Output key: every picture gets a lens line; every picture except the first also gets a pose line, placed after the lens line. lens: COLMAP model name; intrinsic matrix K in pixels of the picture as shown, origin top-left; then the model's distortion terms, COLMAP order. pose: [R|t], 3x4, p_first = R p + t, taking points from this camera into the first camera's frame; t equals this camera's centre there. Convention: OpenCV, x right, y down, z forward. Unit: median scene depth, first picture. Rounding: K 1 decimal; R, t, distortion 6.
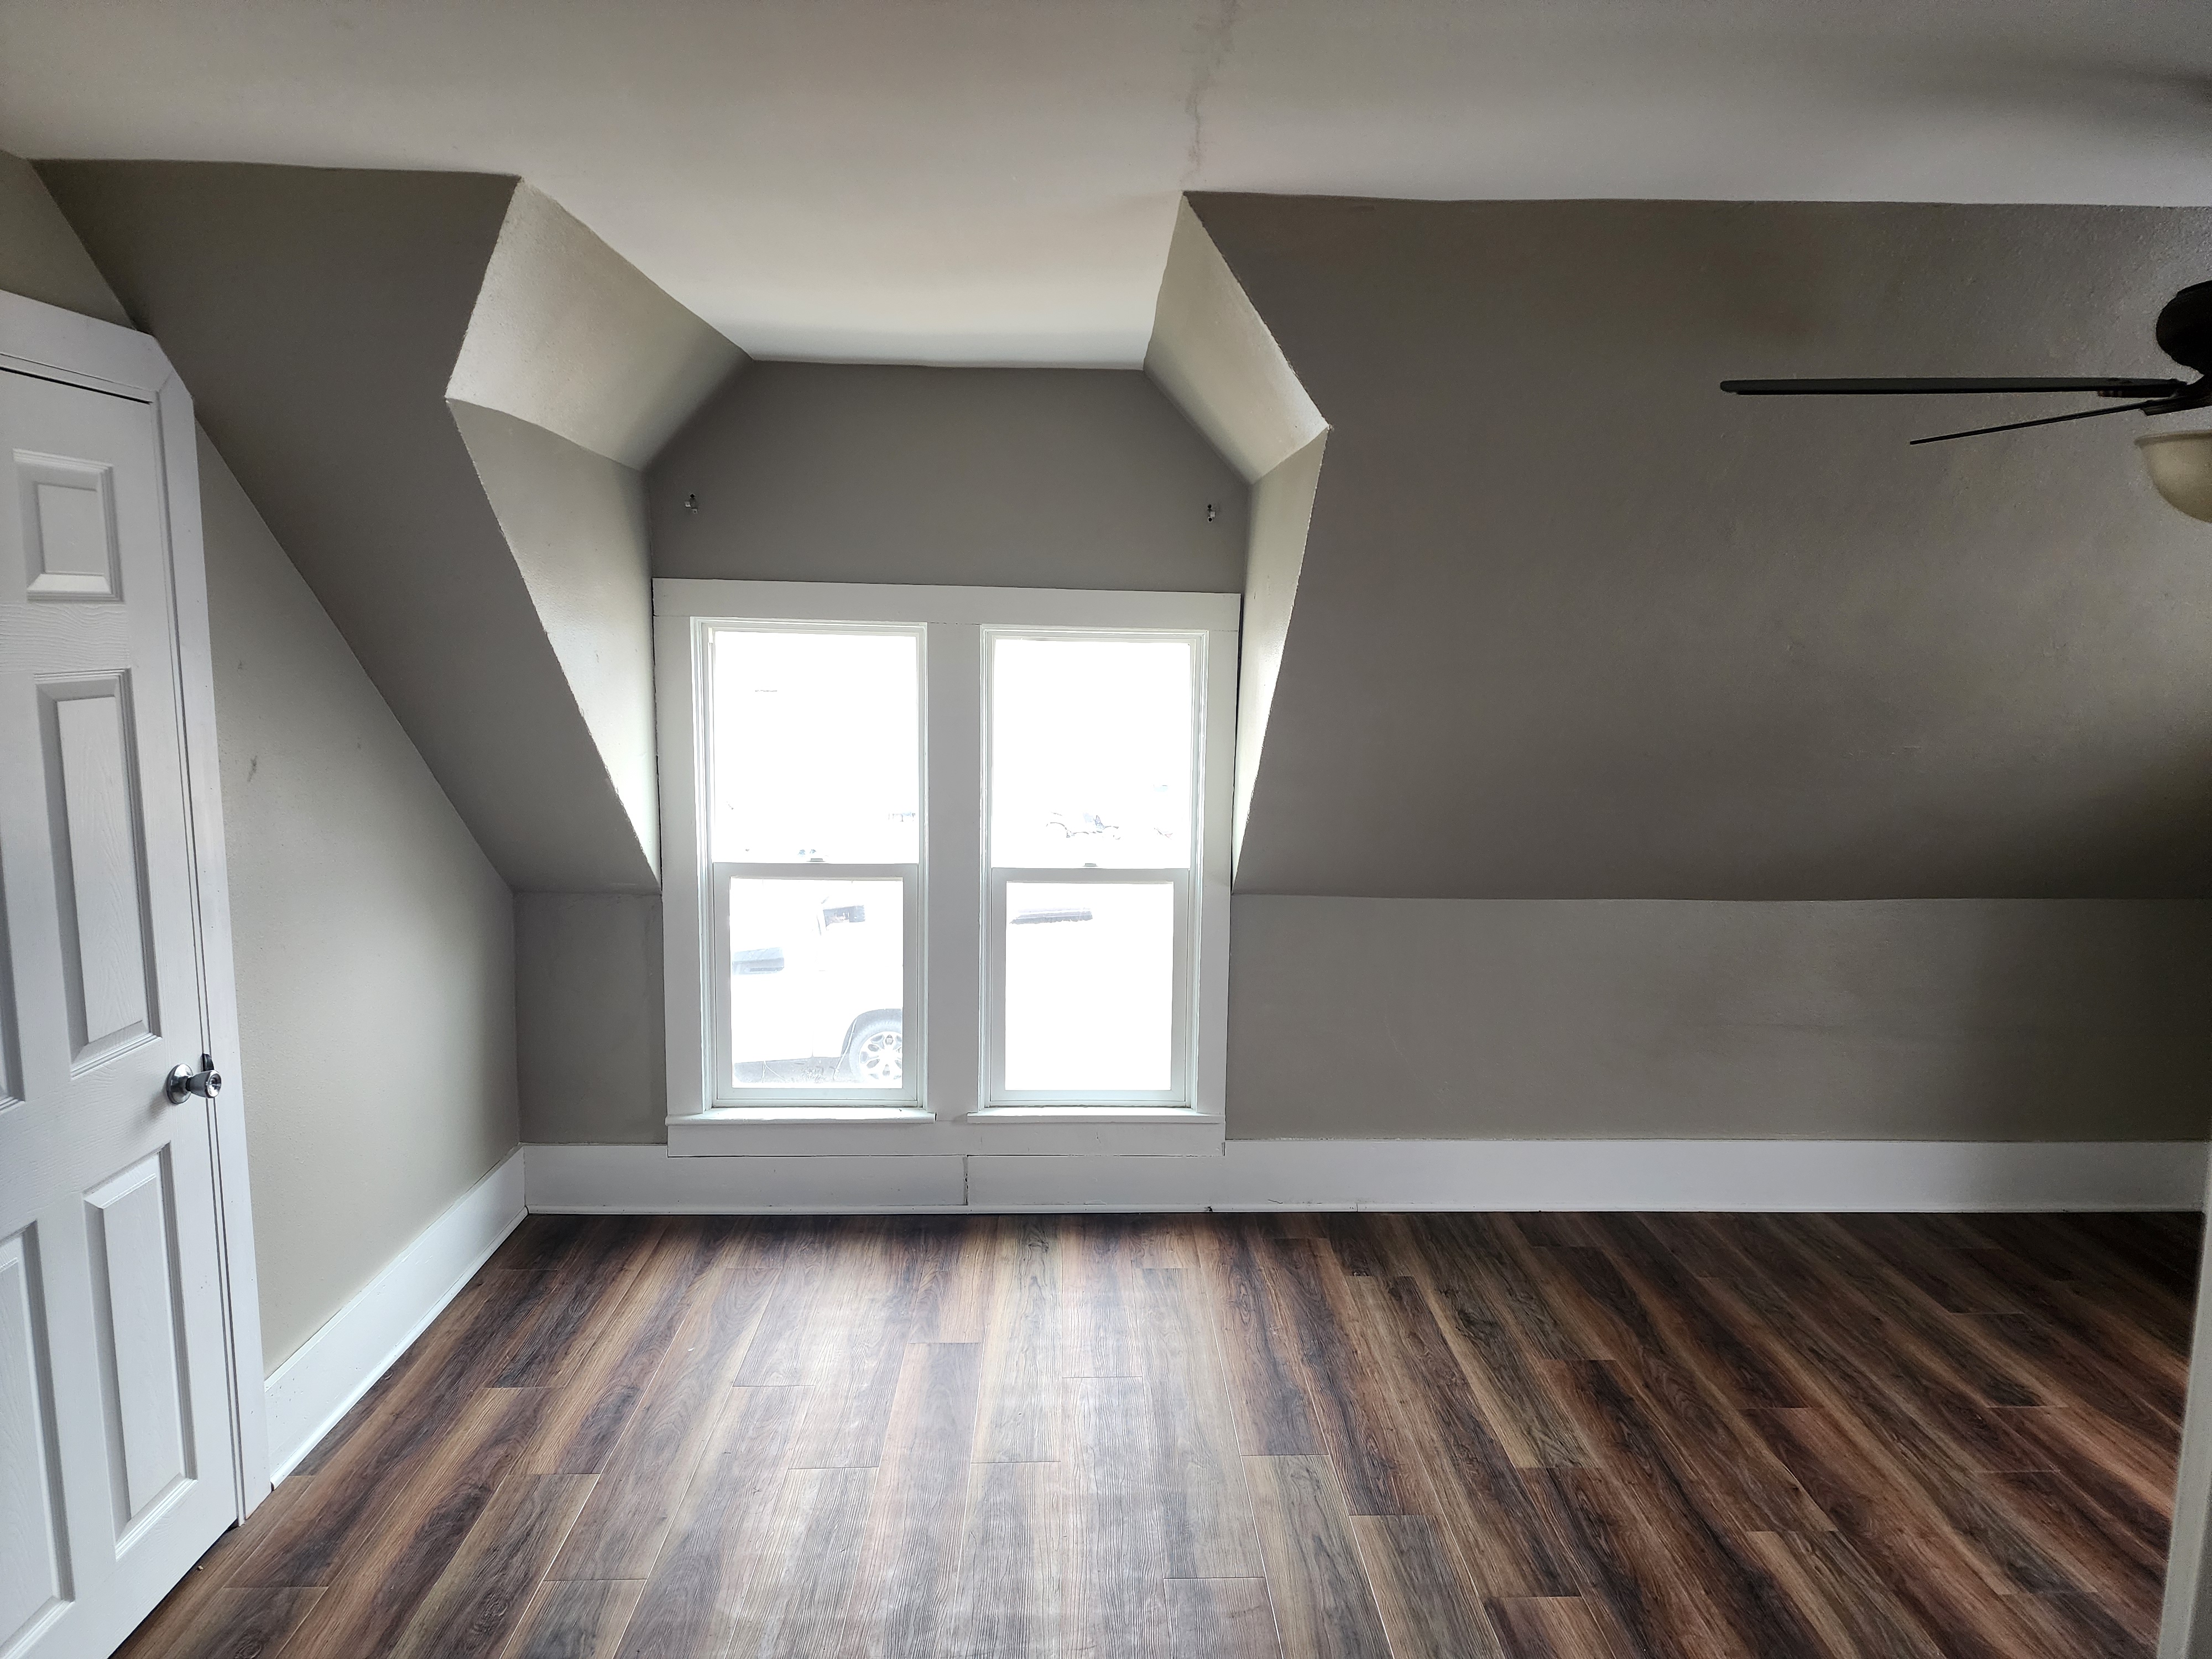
lens RADIAL K [[1488.4, 0, 1103.3], [0, 1488.4, 827.3], [0, 0, 1]] dist [0.066936, -0.059479]
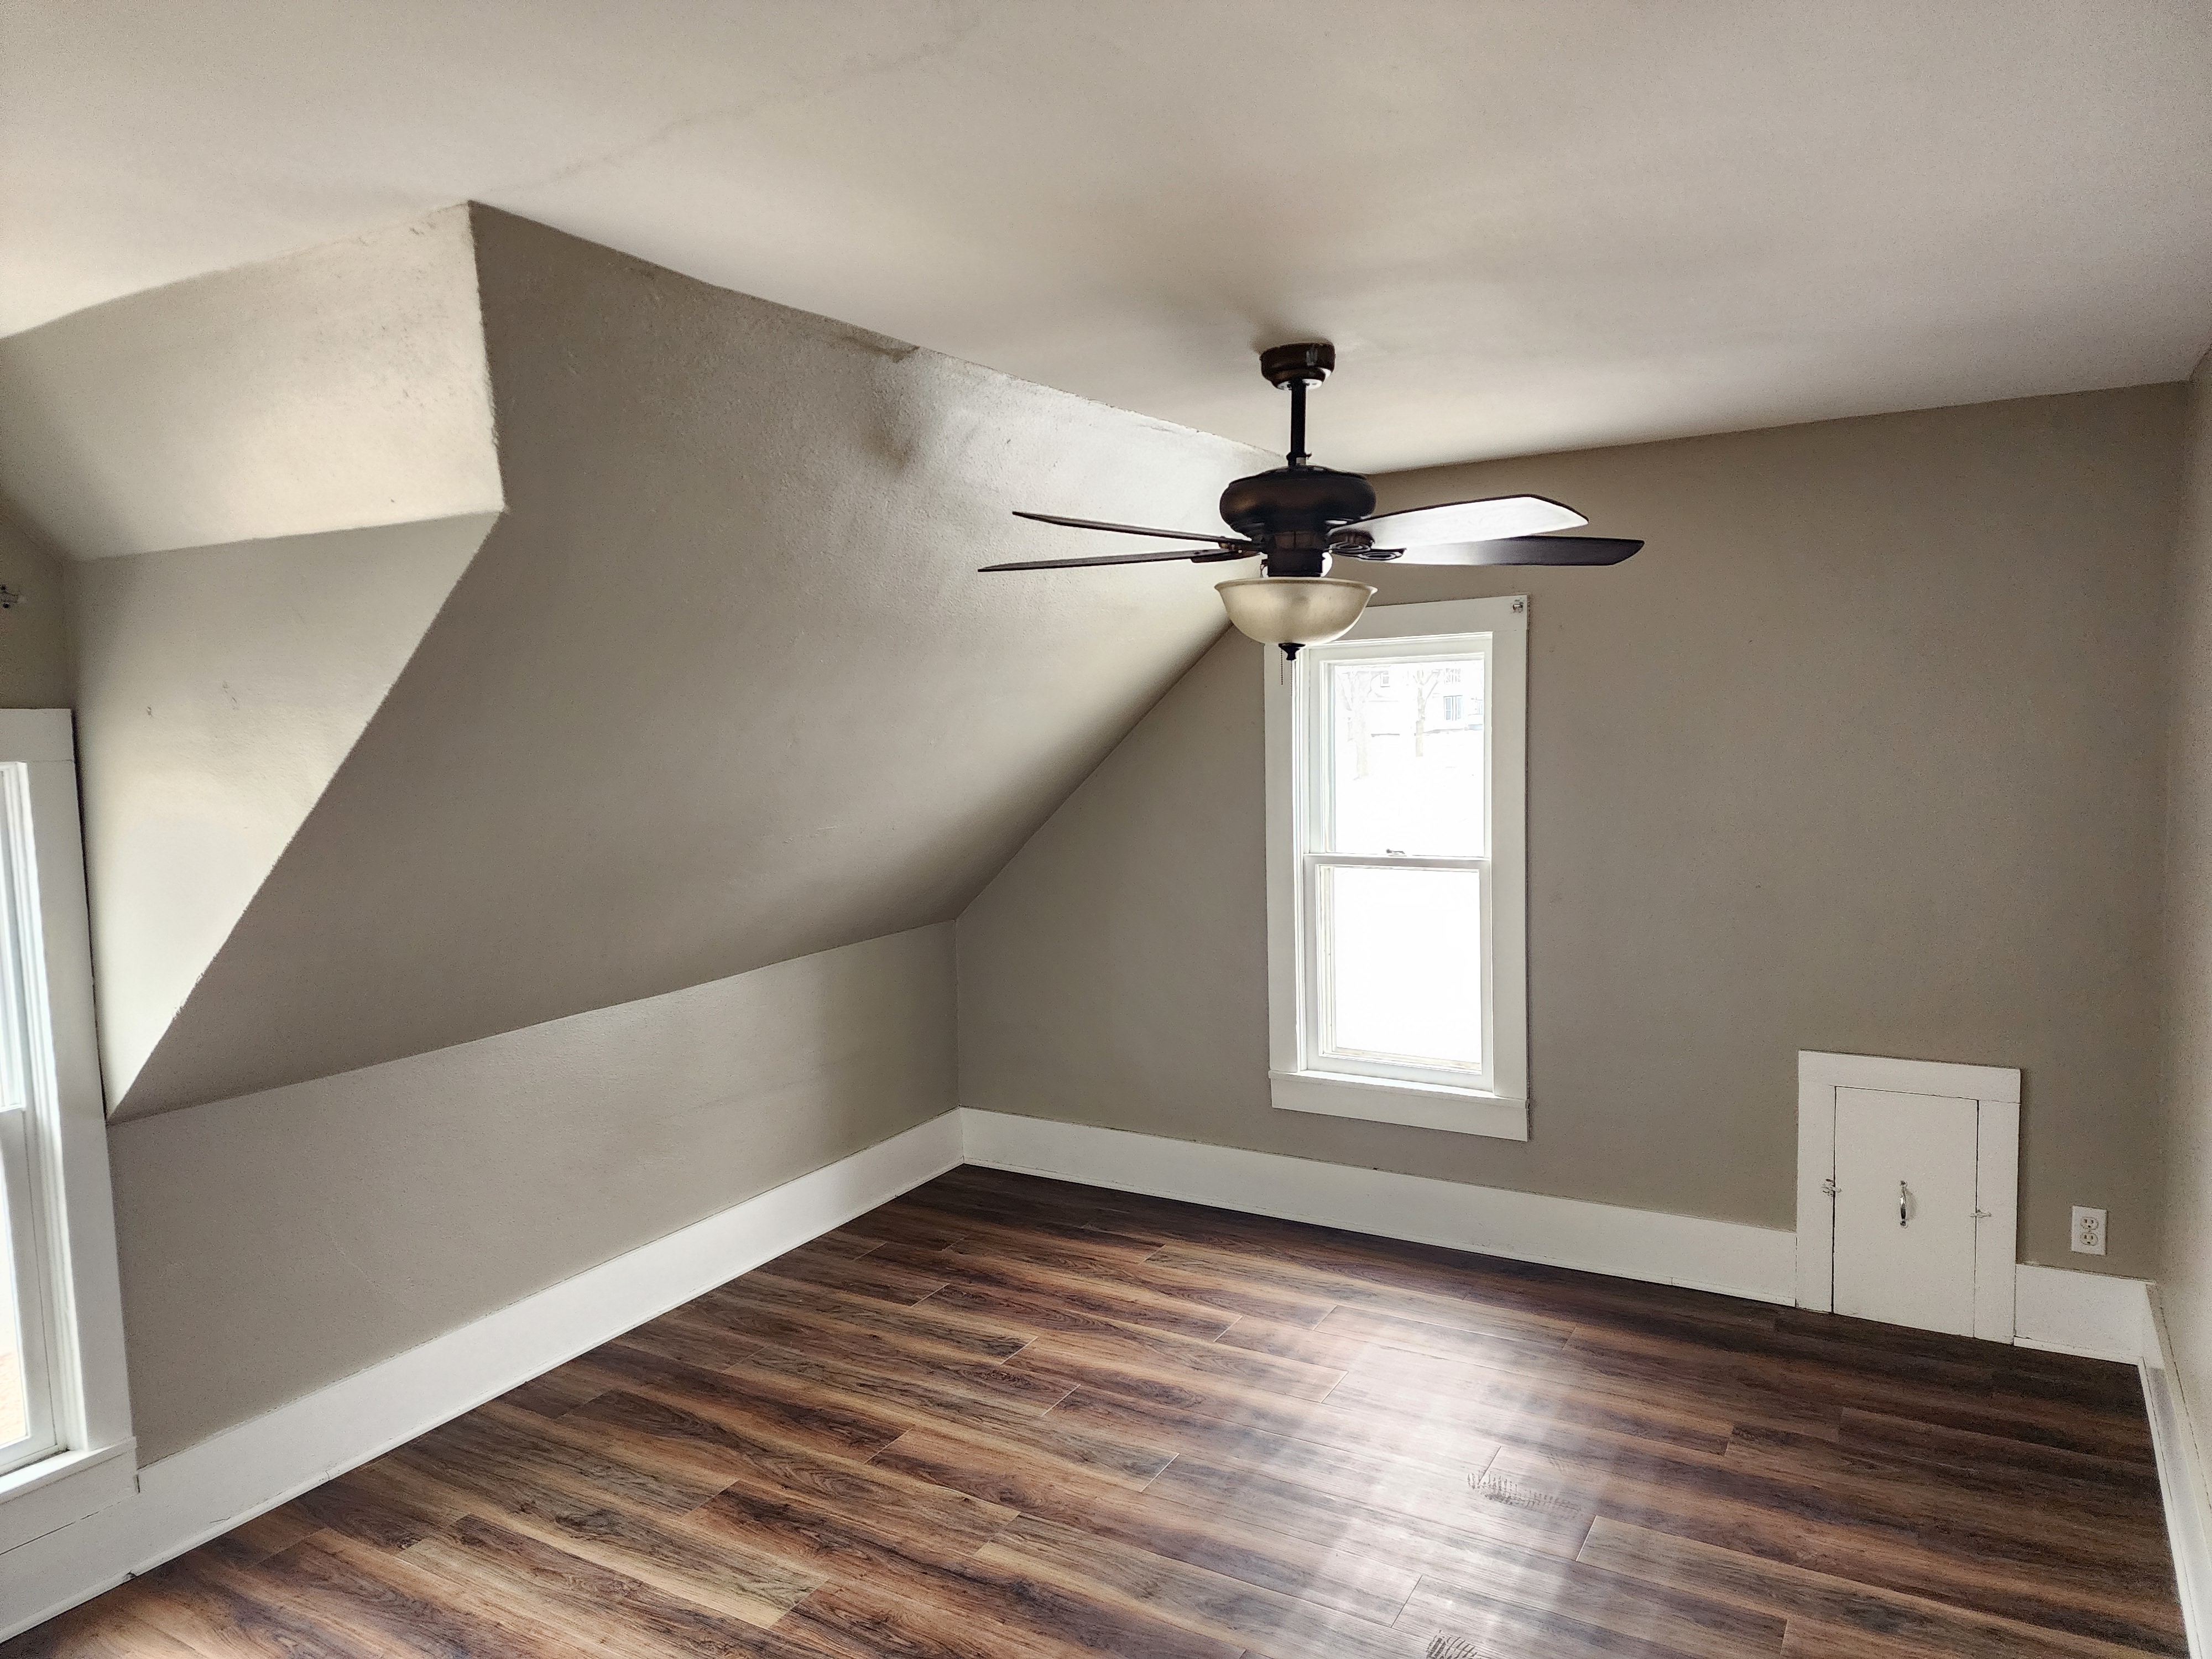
lens RADIAL K [[1488.4, 0, 1104.5], [0, 1488.4, 829.3], [0, 0, 1]] dist [0.066936, -0.059479]
pose [[0.525645, -0.101023, 0.844684, -0.307437], [0.154035, 0.987814, 0.022285, -0.043850], [-0.836642, 0.118396, 0.534801, 0.233325]]
